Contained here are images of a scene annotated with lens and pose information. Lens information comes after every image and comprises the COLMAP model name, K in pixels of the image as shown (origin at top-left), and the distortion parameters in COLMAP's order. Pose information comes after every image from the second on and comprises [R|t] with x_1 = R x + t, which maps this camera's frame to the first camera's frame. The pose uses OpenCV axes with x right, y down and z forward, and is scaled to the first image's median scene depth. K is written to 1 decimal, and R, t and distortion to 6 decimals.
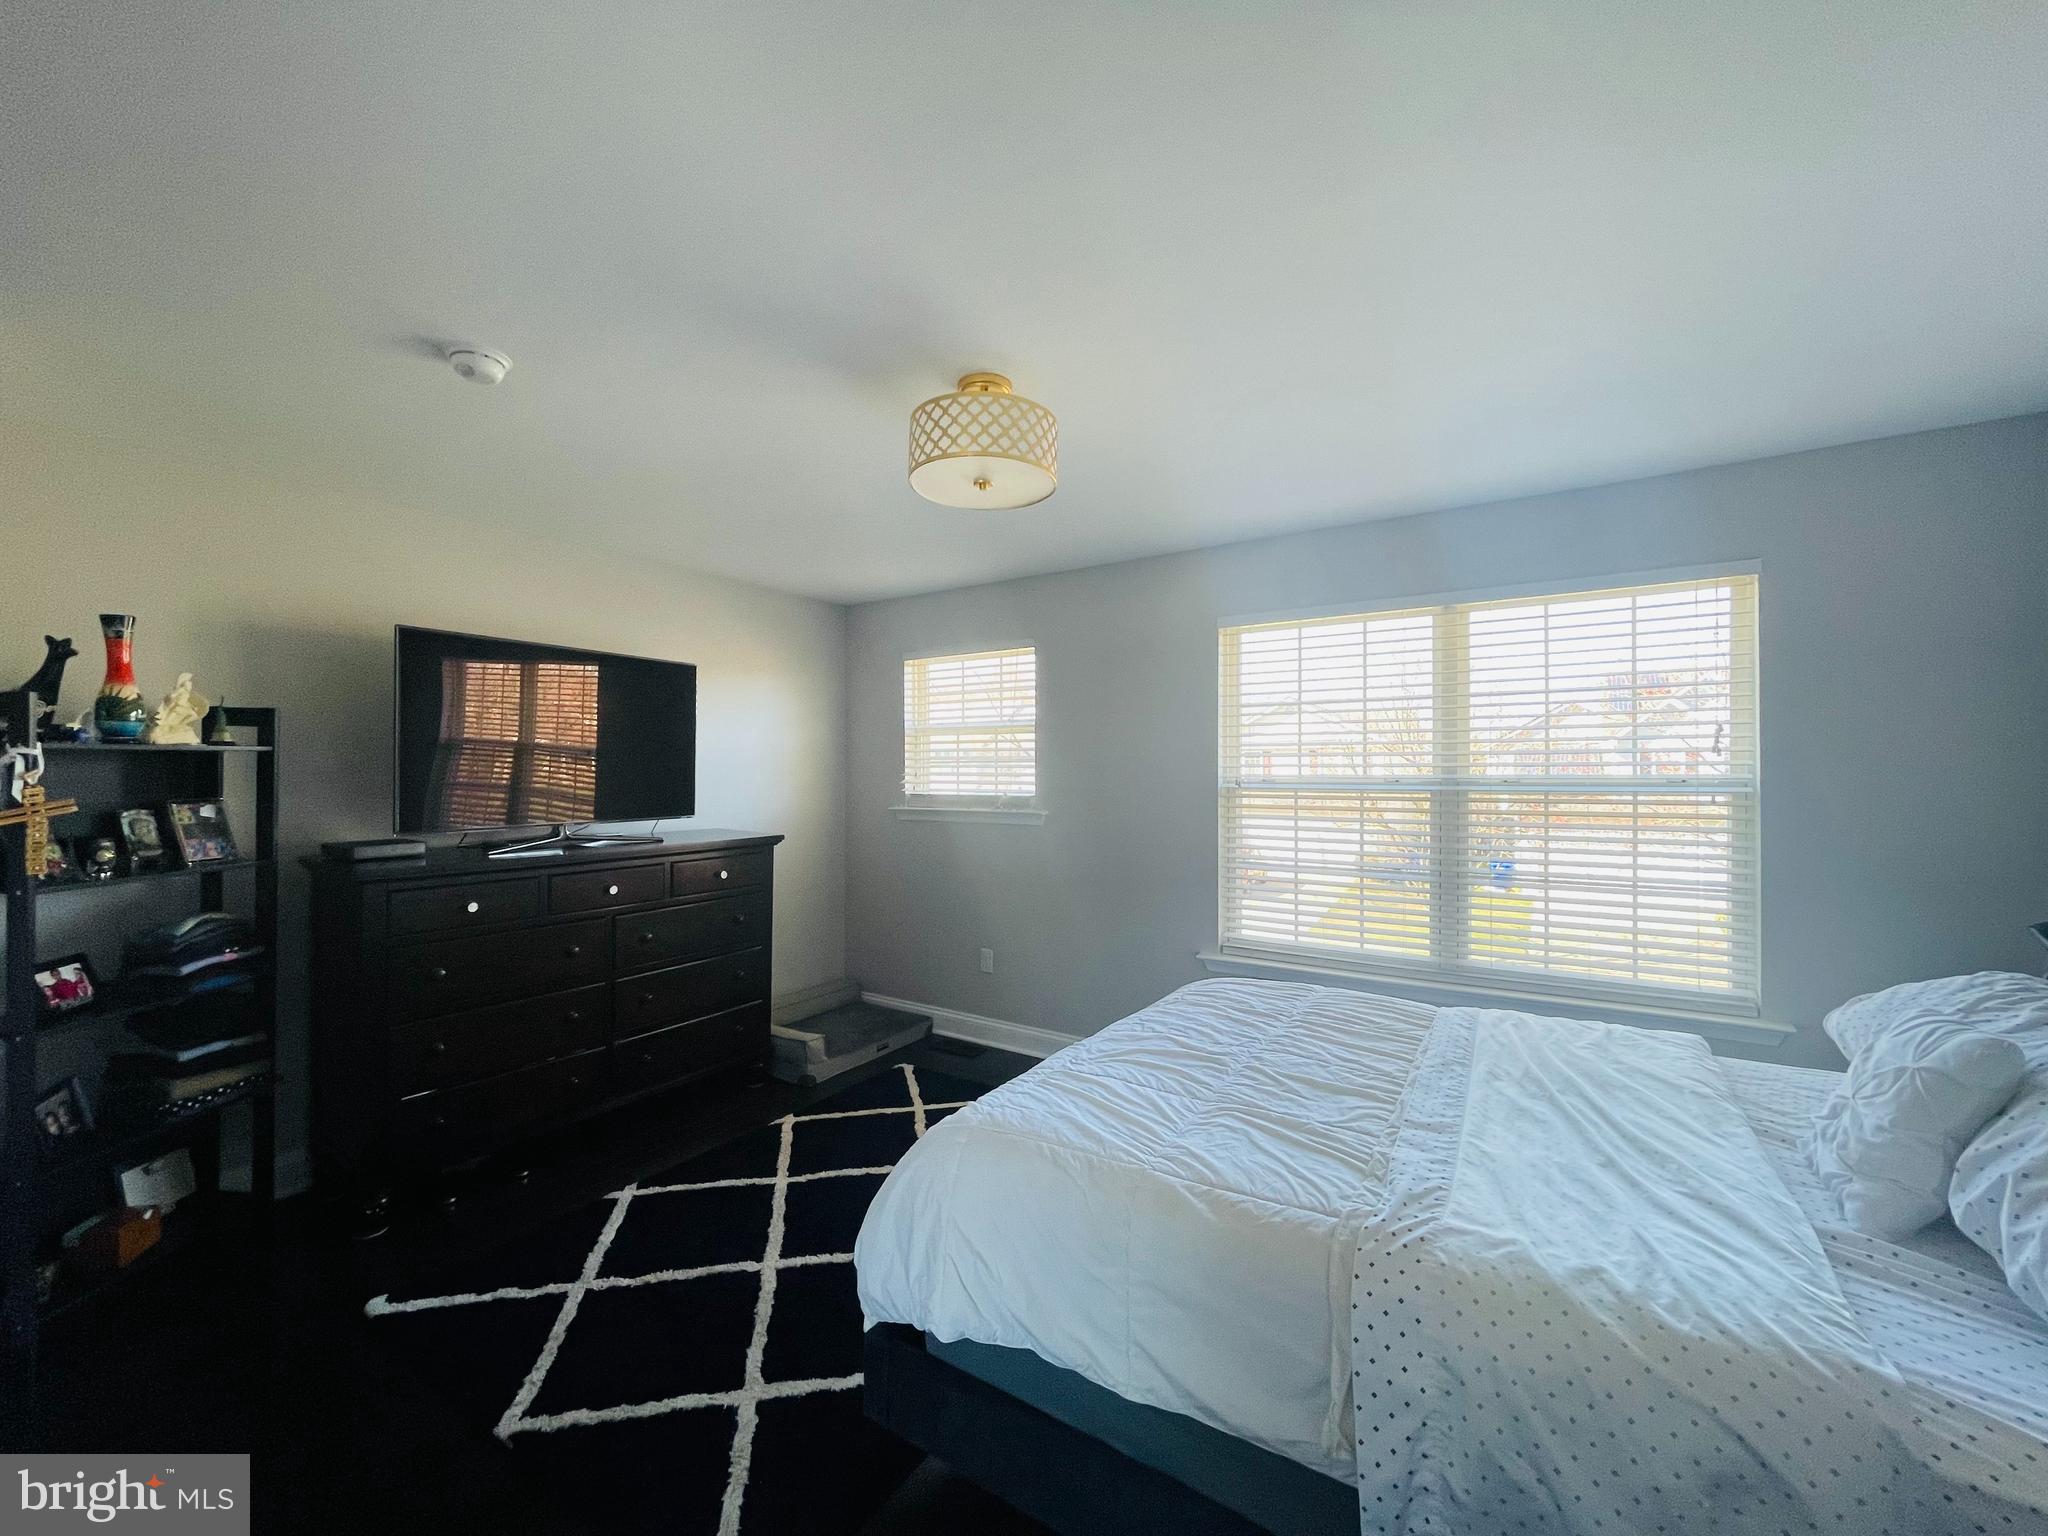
lens RADIAL K [[817.9, 0, 1024.0], [0, 817.9, 768.0], [0, 0, 1]] dist [-0.001944, -0.000349]
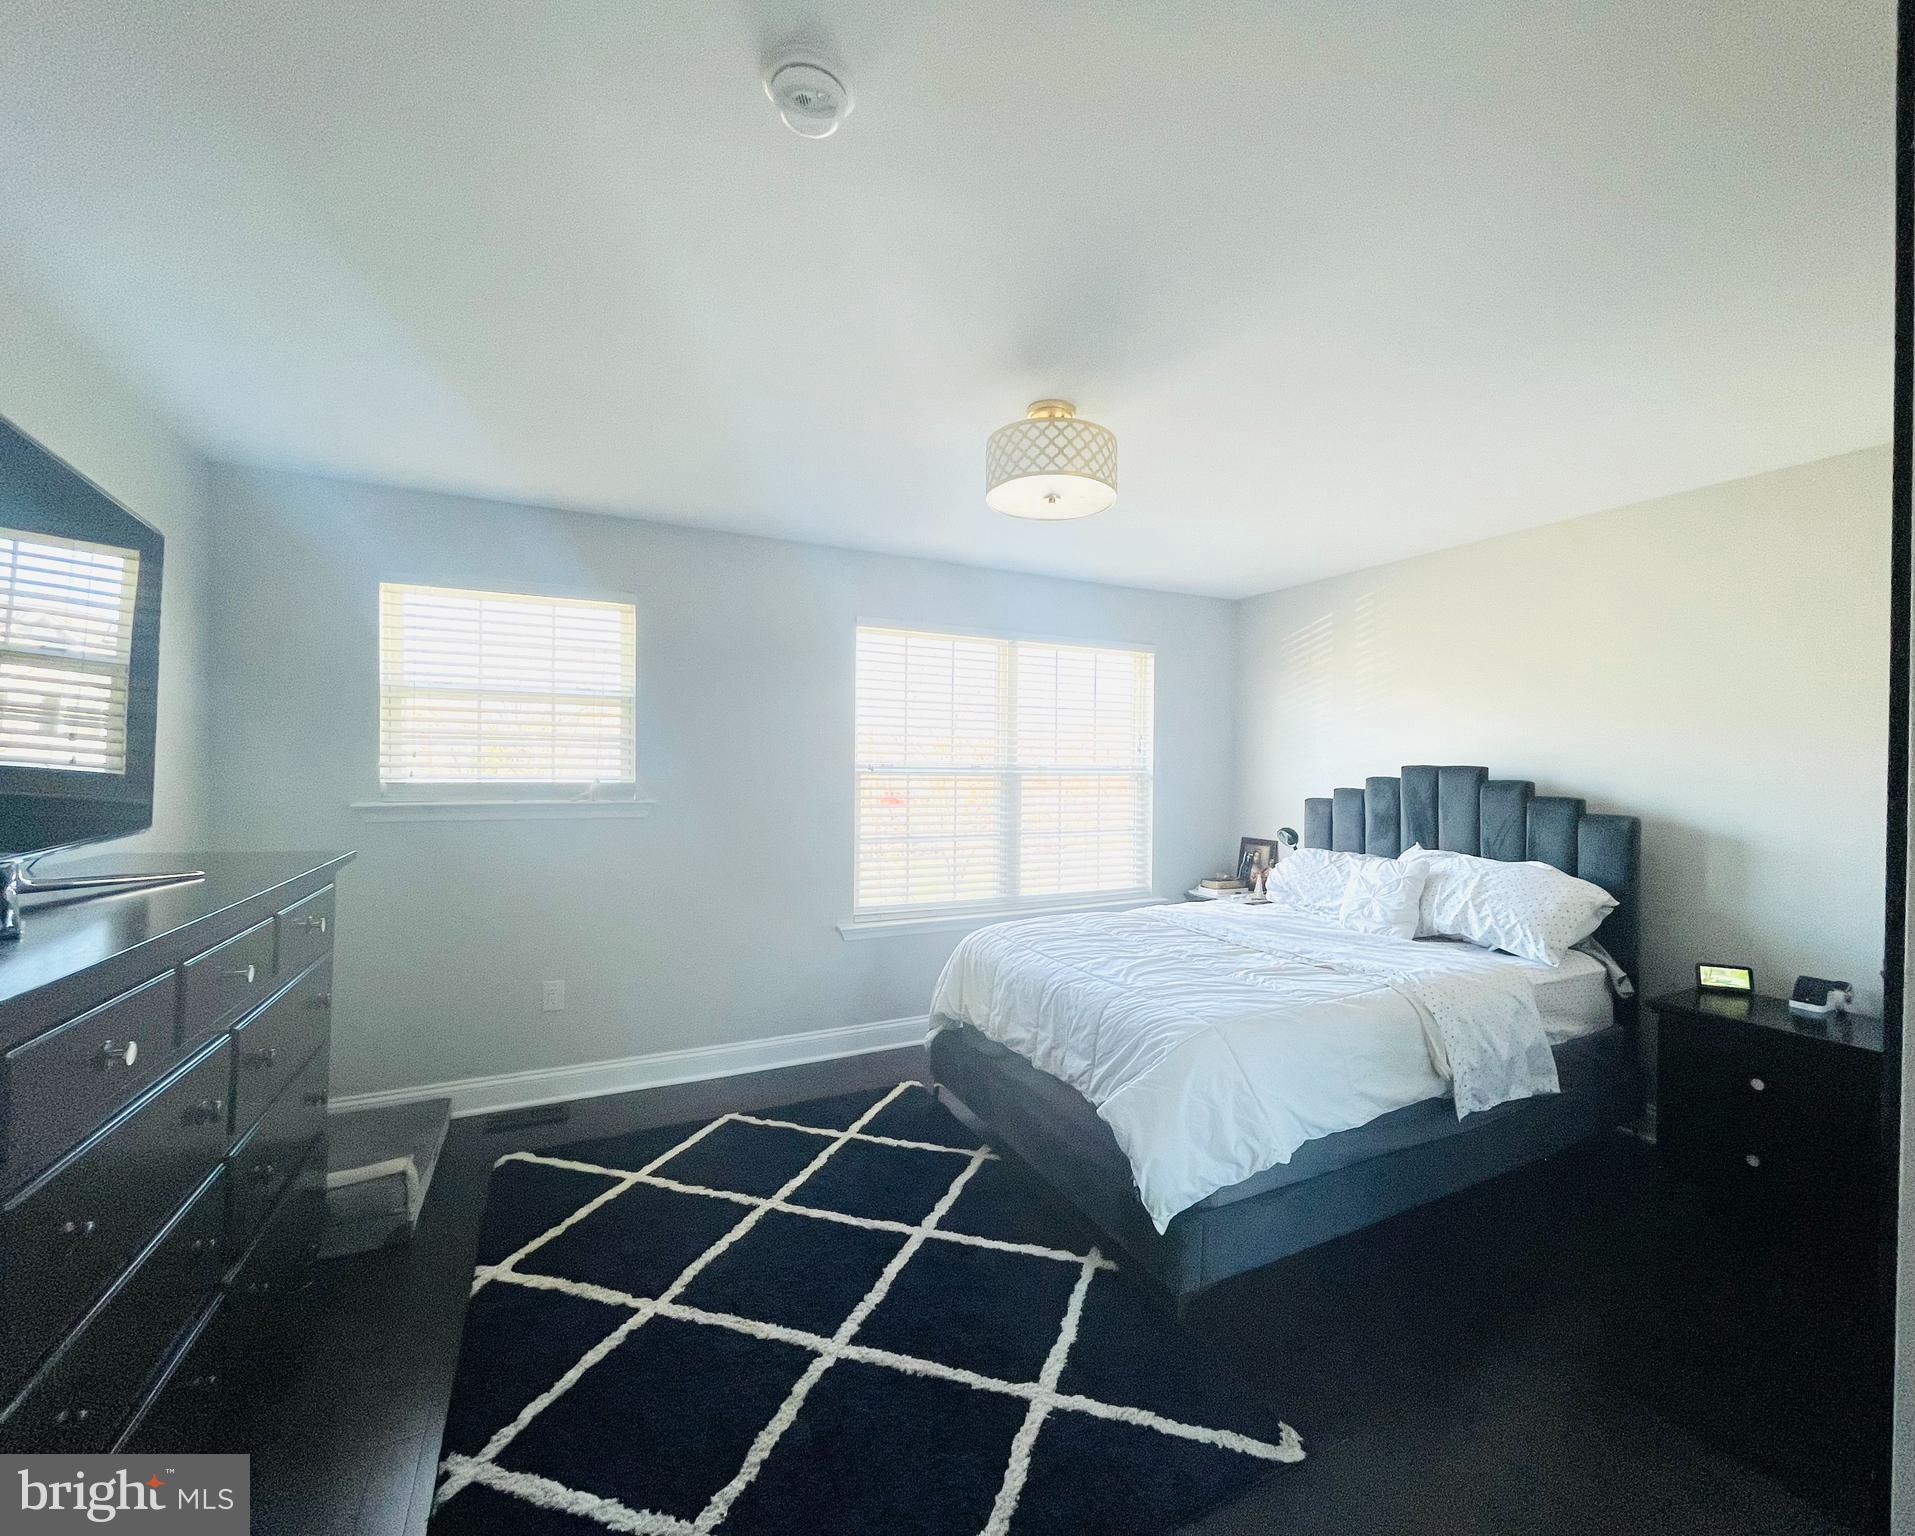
lens RADIAL K [[842.5, 0, 958.0], [0, 842.5, 773.1], [0, 0, 1]] dist [0.001718, 0.000482]
pose [[0.481729, -0.003027, 0.876315, -0.795697], [-0.017063, 0.999772, 0.012834, 0.010411], [-0.876154, -0.021135, 0.481567, 0.392114]]
